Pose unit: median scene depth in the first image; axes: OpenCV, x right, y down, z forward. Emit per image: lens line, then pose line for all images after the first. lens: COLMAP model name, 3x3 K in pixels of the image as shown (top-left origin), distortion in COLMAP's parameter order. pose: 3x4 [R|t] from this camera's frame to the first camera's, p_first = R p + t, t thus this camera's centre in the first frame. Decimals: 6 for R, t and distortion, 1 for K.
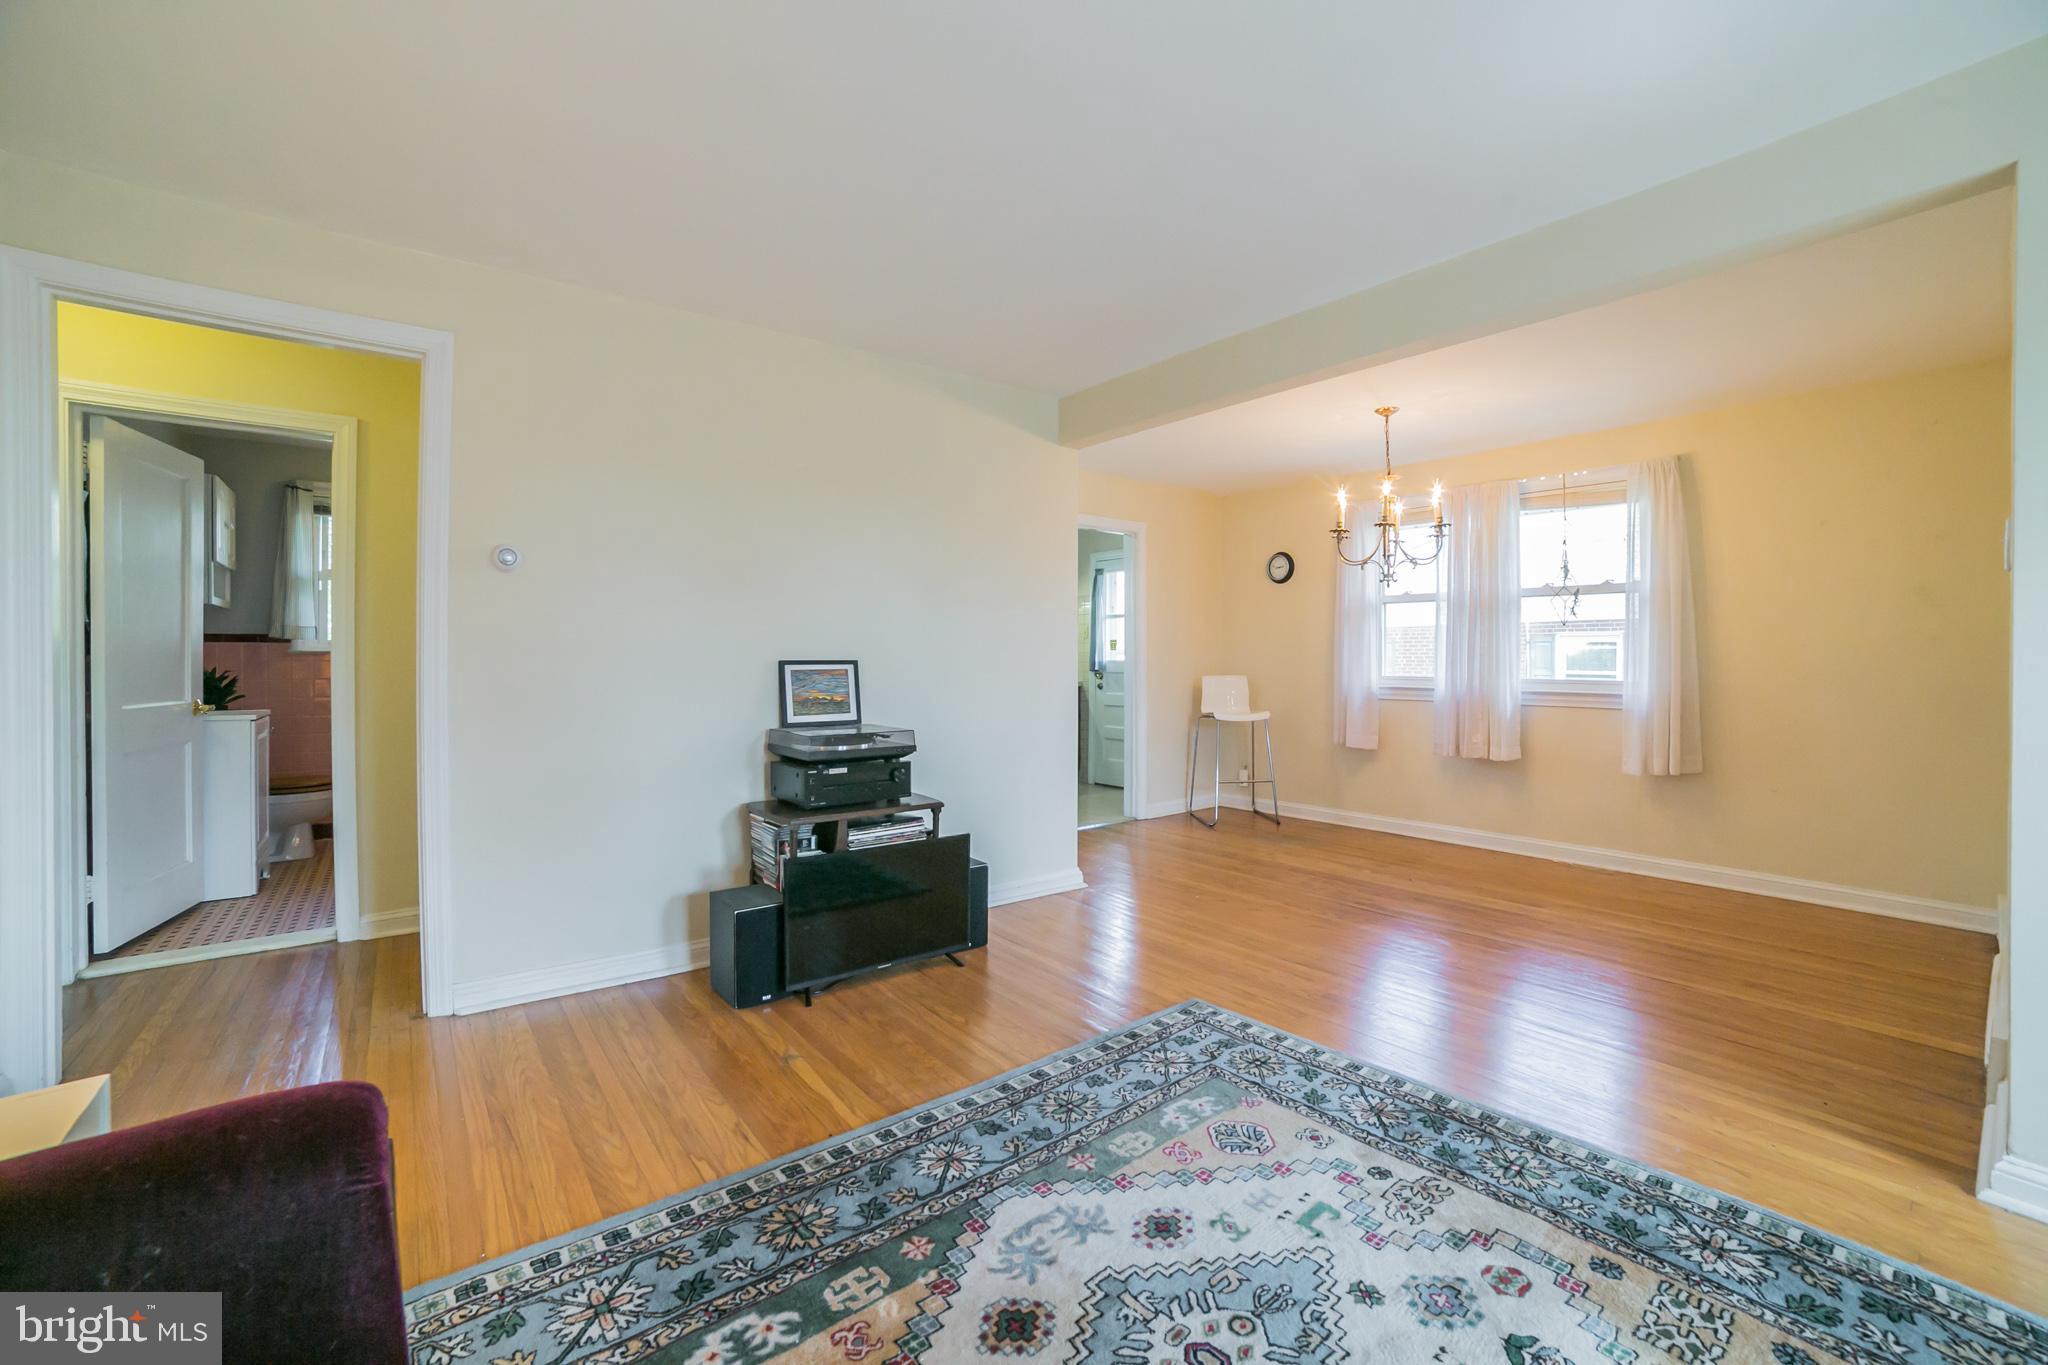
lens RADIAL K [[805.4, 0, 1024.6], [0, 805.4, 695.7], [0, 0, 1]] dist [-0.043845, 0.002433]
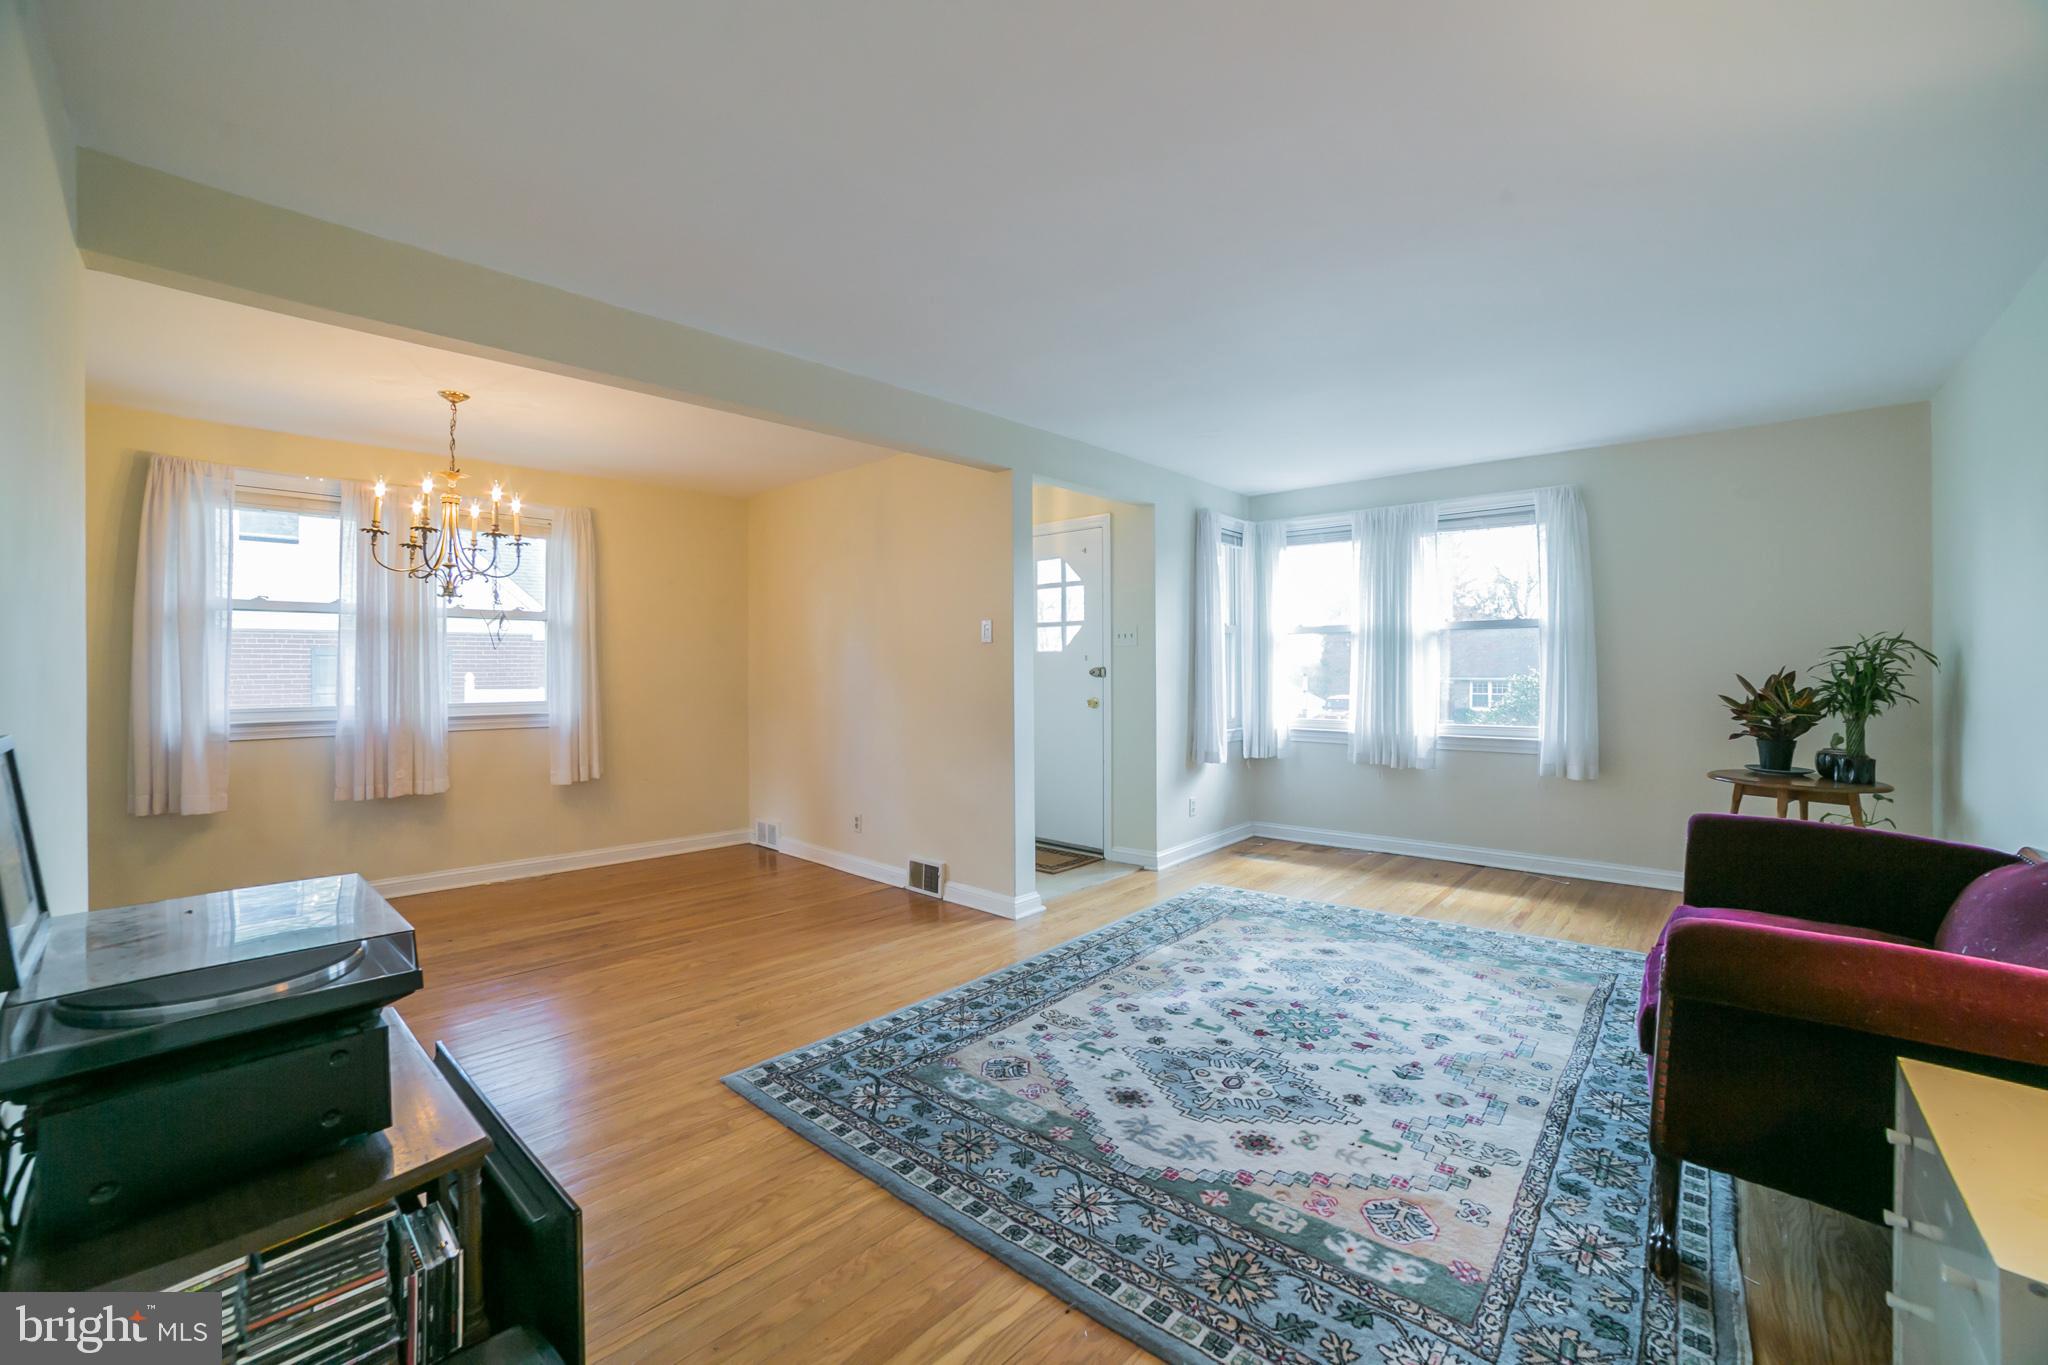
lens RADIAL K [[805.4, 0, 1015.8], [0, 805.4, 683.2], [0, 0, 1]] dist [-0.043845, 0.002433]
pose [[-0.153737, 0.001356, 0.988111, -1.234665], [0.026499, 0.999645, 0.002751, -0.088745], [-0.987756, 0.026607, -0.153718, 1.417363]]
